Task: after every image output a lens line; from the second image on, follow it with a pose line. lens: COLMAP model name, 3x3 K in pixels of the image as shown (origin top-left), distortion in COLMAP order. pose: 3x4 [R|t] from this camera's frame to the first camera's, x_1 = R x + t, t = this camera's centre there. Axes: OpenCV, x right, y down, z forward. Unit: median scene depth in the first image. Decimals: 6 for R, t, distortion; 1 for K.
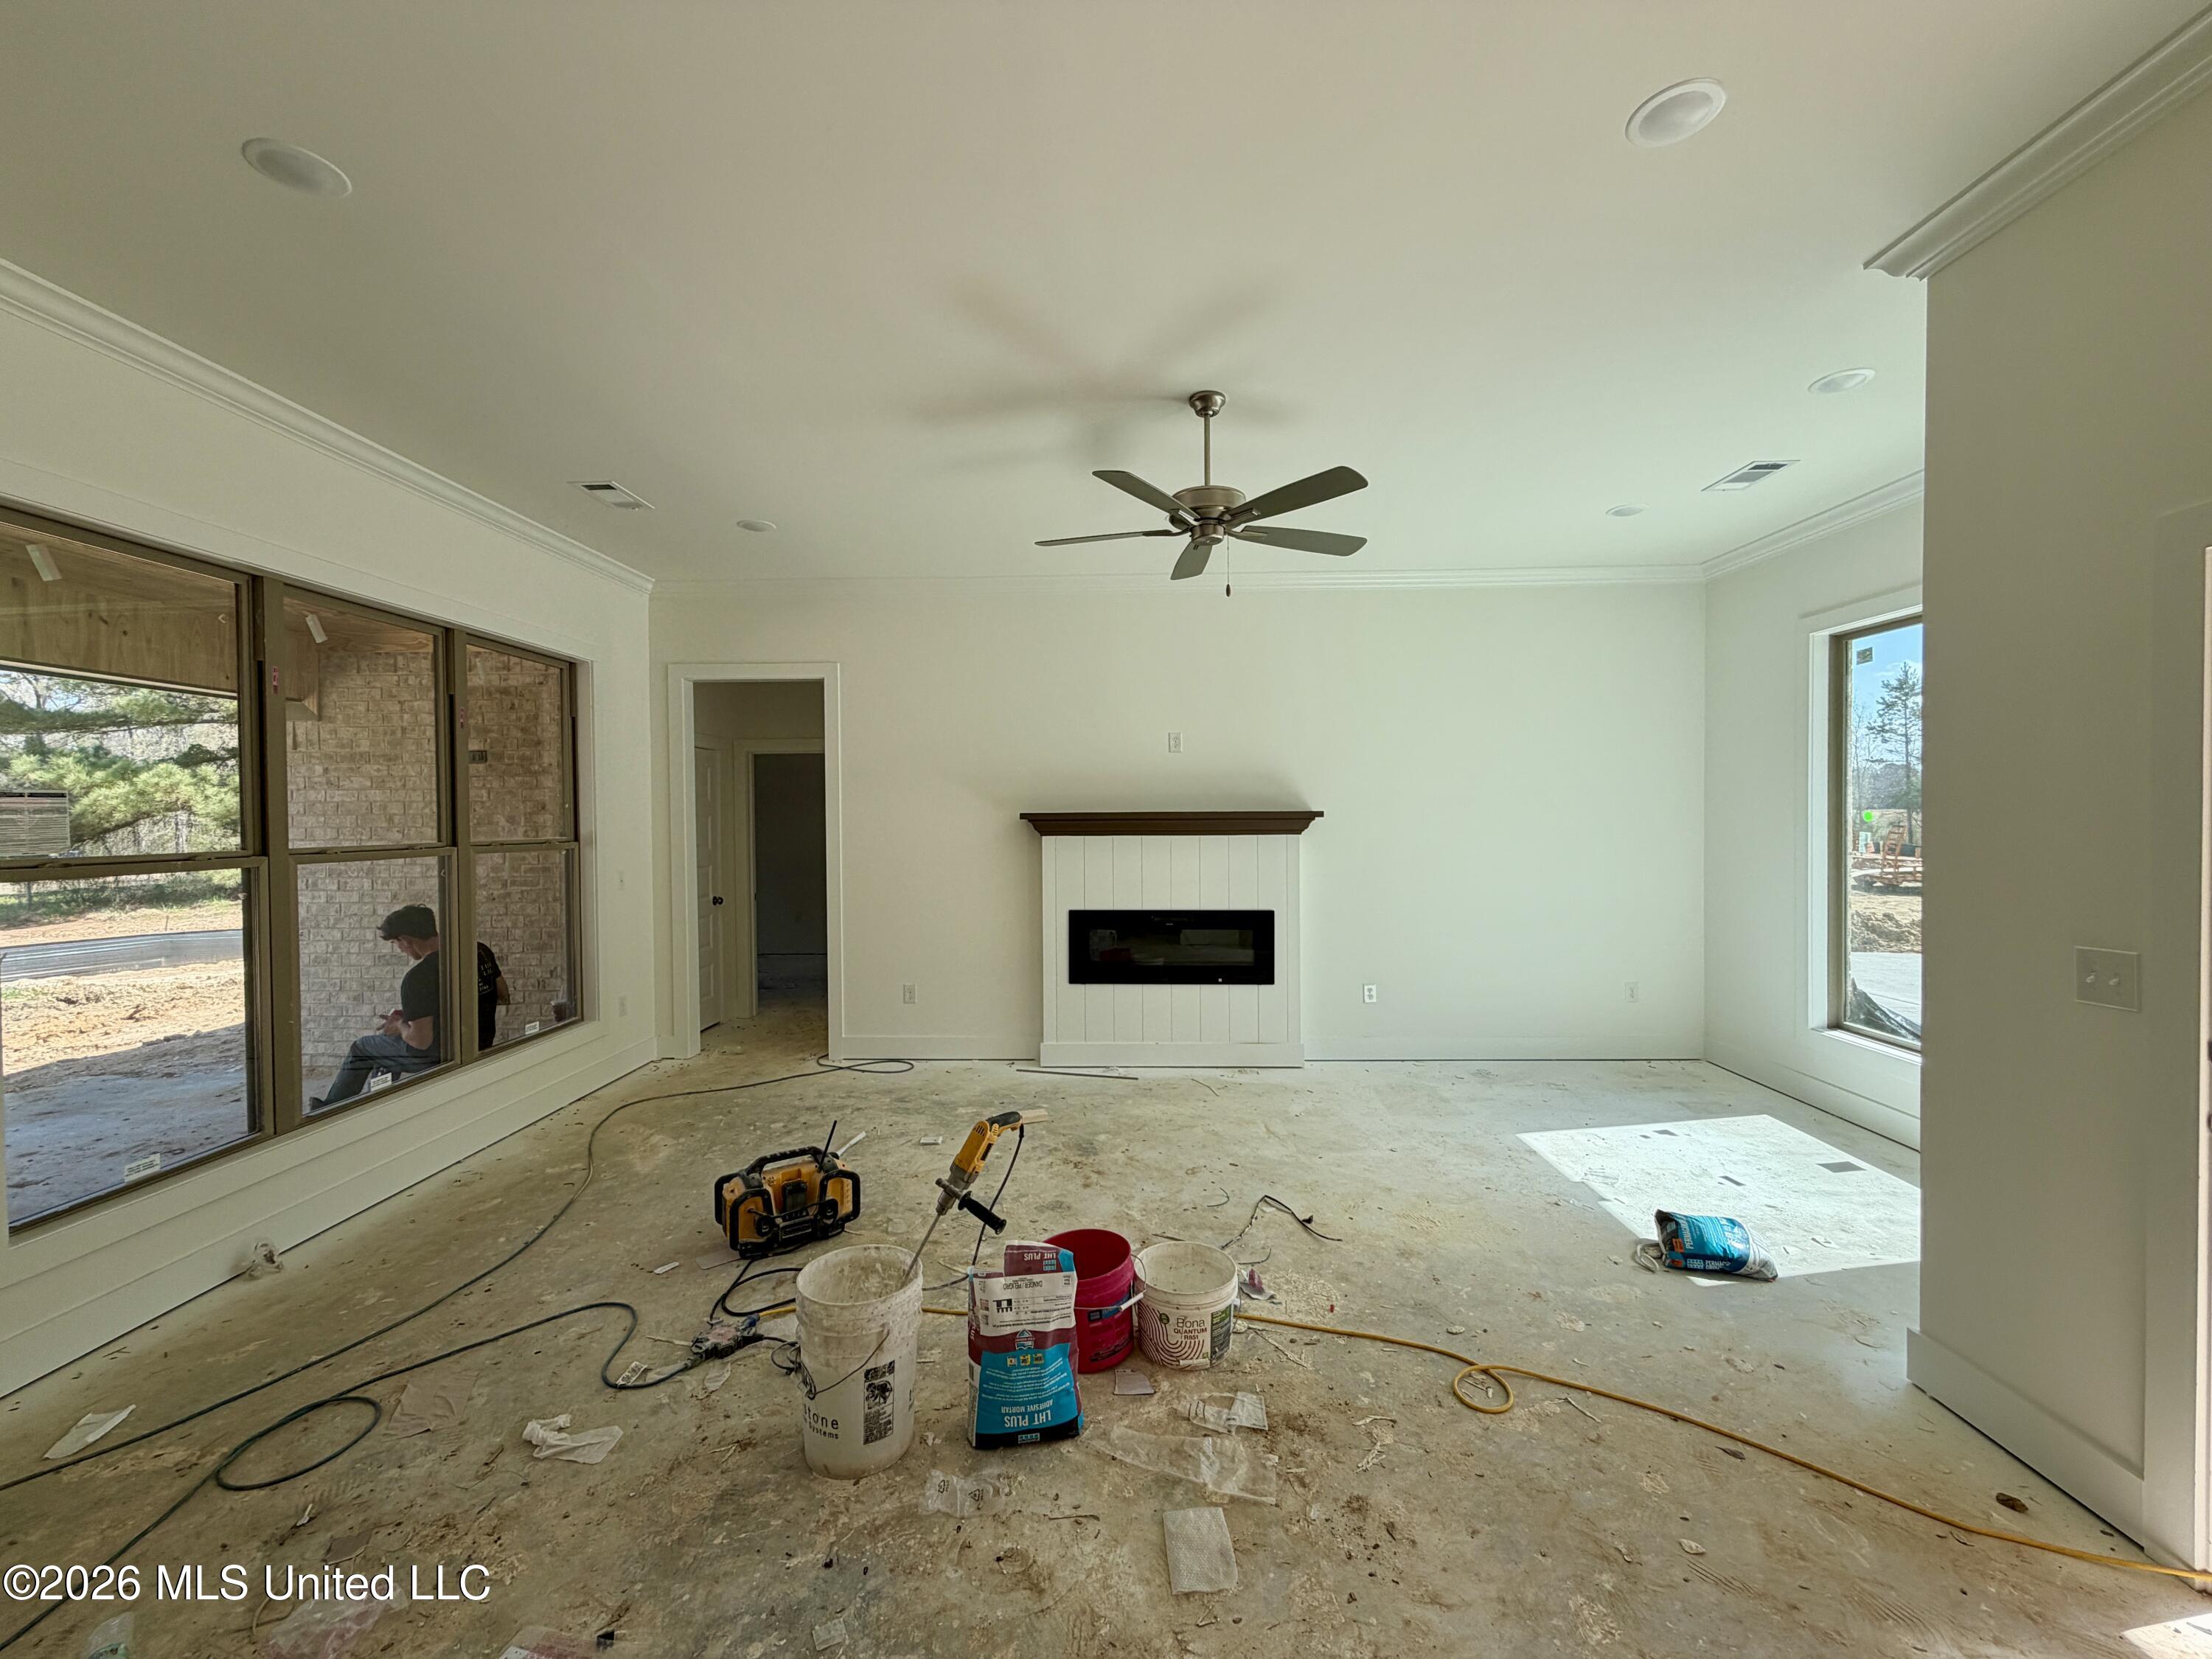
lens RADIAL K [[889.9, 0, 1108.3], [0, 889.9, 830.8], [0, 0, 1]] dist [-0.000847, -0.000228]
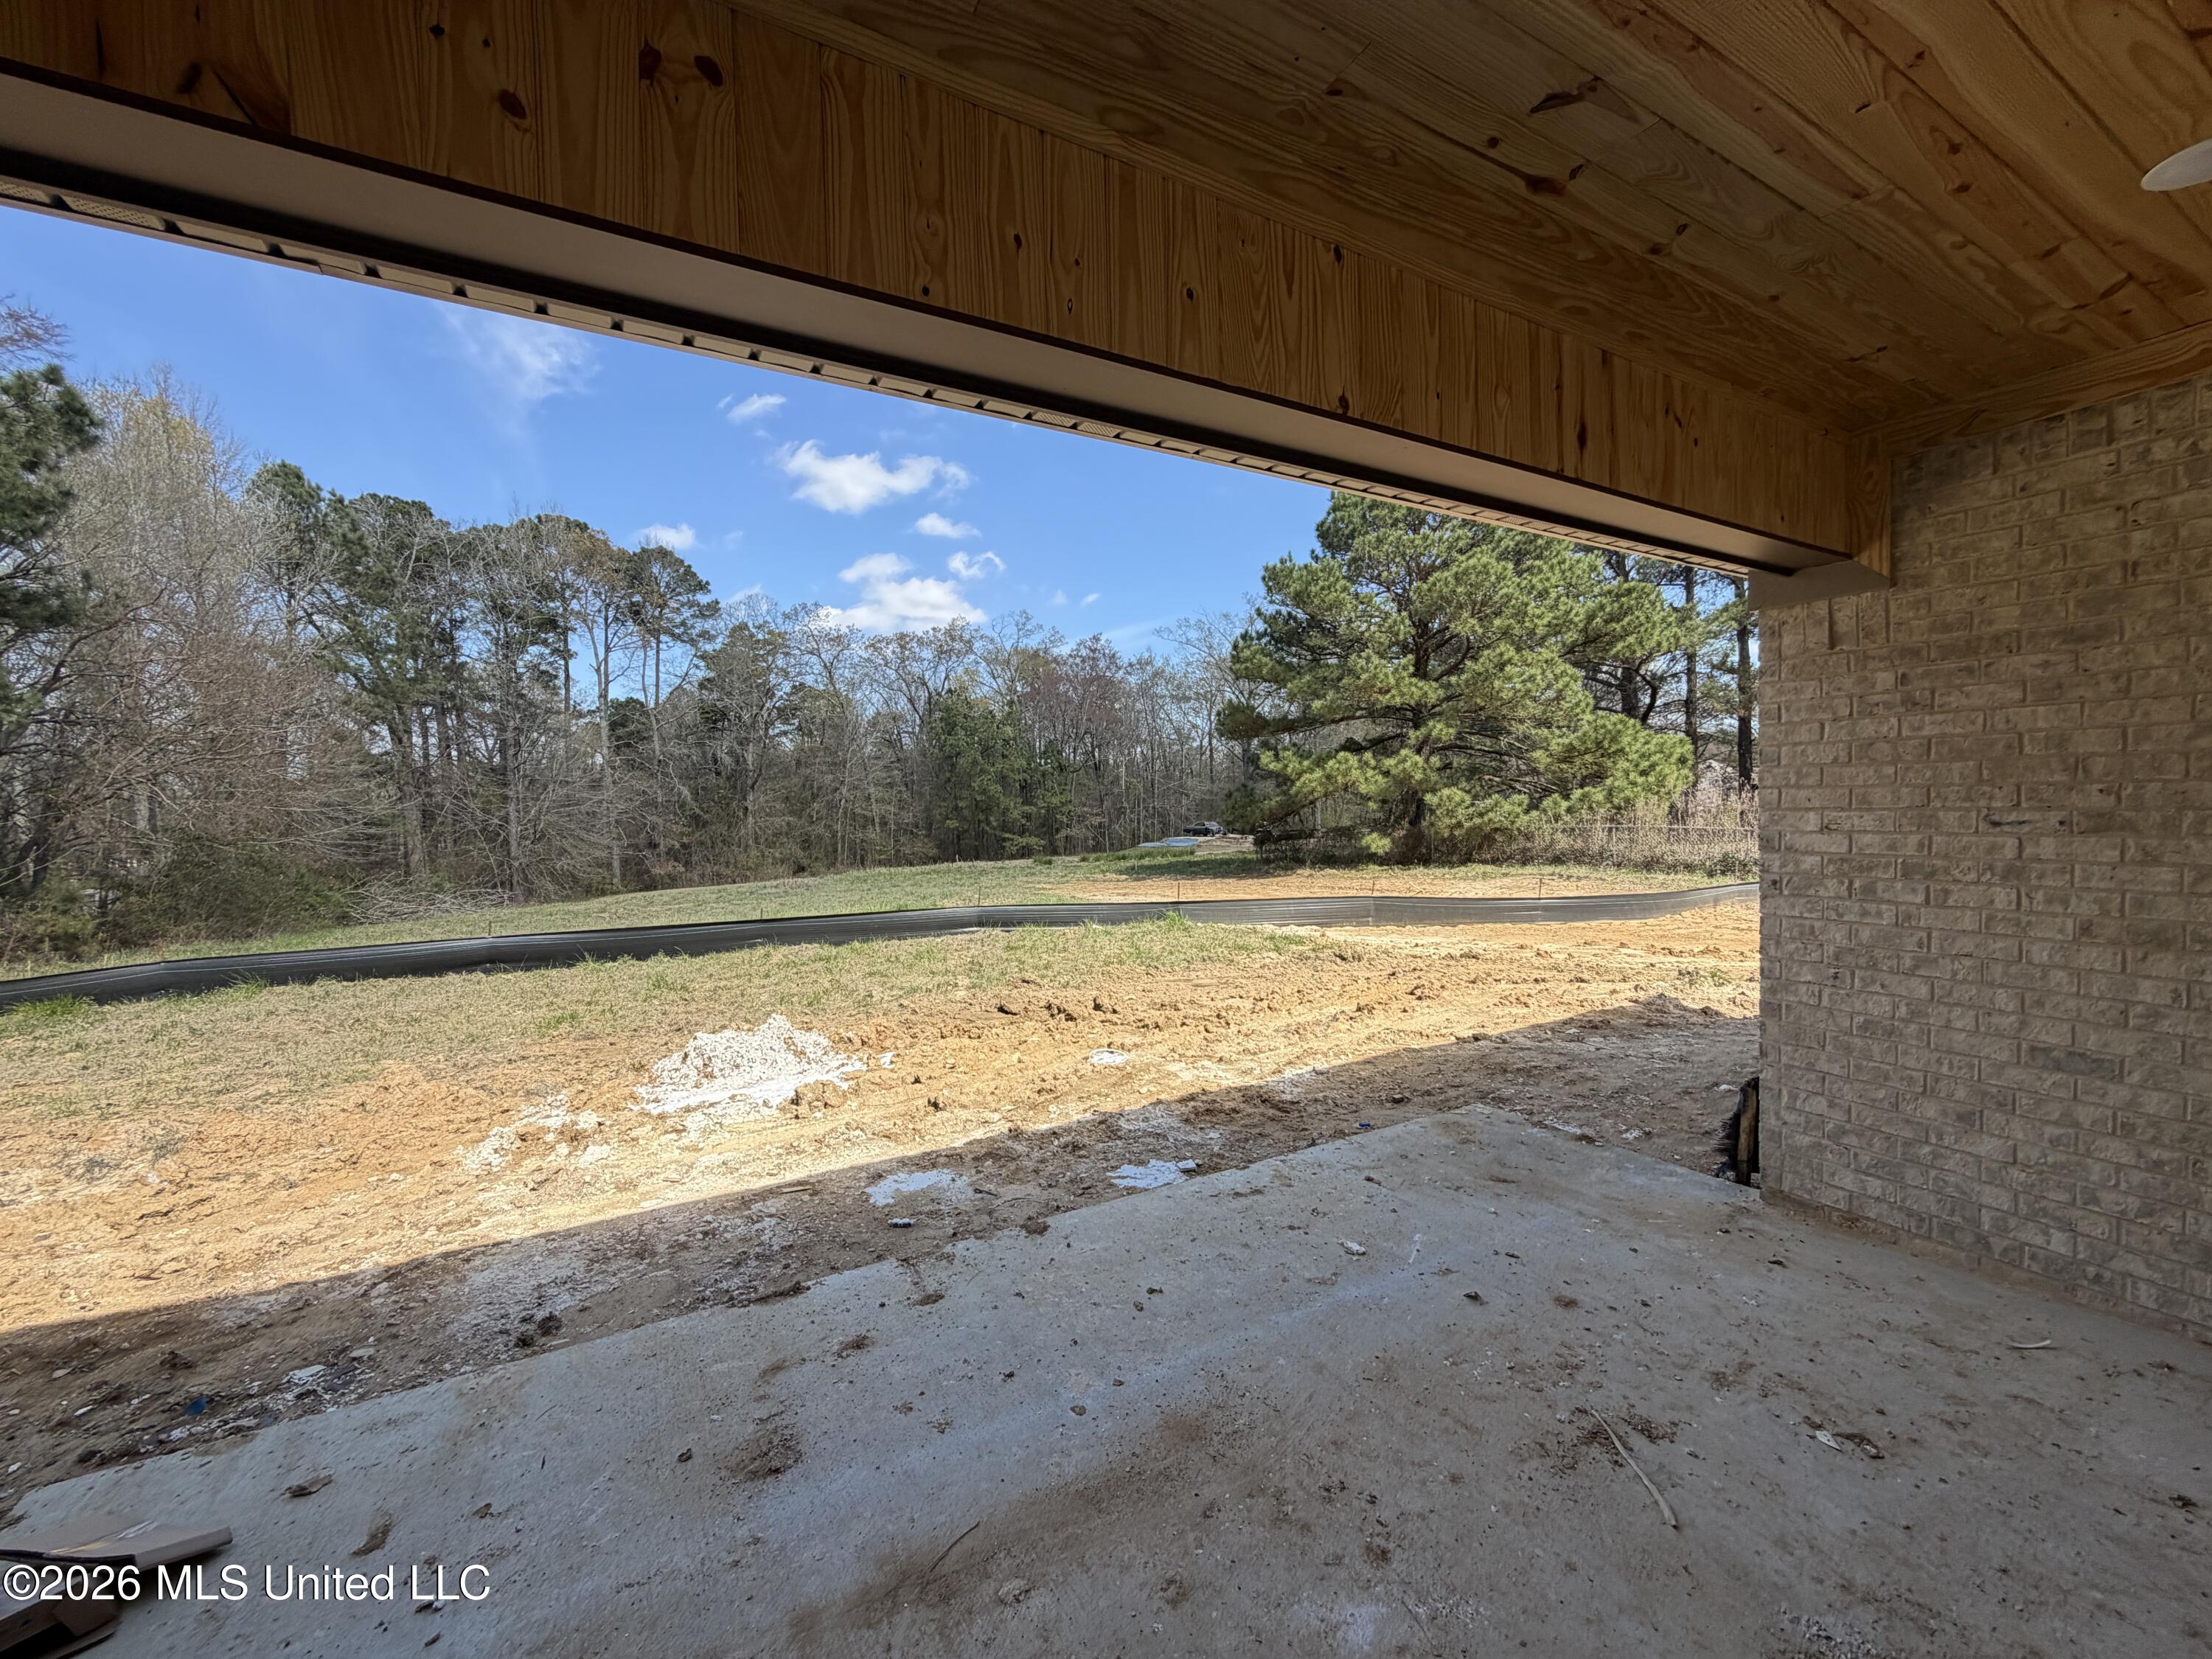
lens RADIAL K [[889.9, 0, 1102.0], [0, 889.9, 826.6], [0, 0, 1]] dist [-0.000847, -0.000228]
pose [[0.512693, 0.017017, -0.858403, -0.666167], [0.000607, 0.999796, 0.020182, 0.009670], [0.858572, -0.010868, 0.512578, 0.312449]]
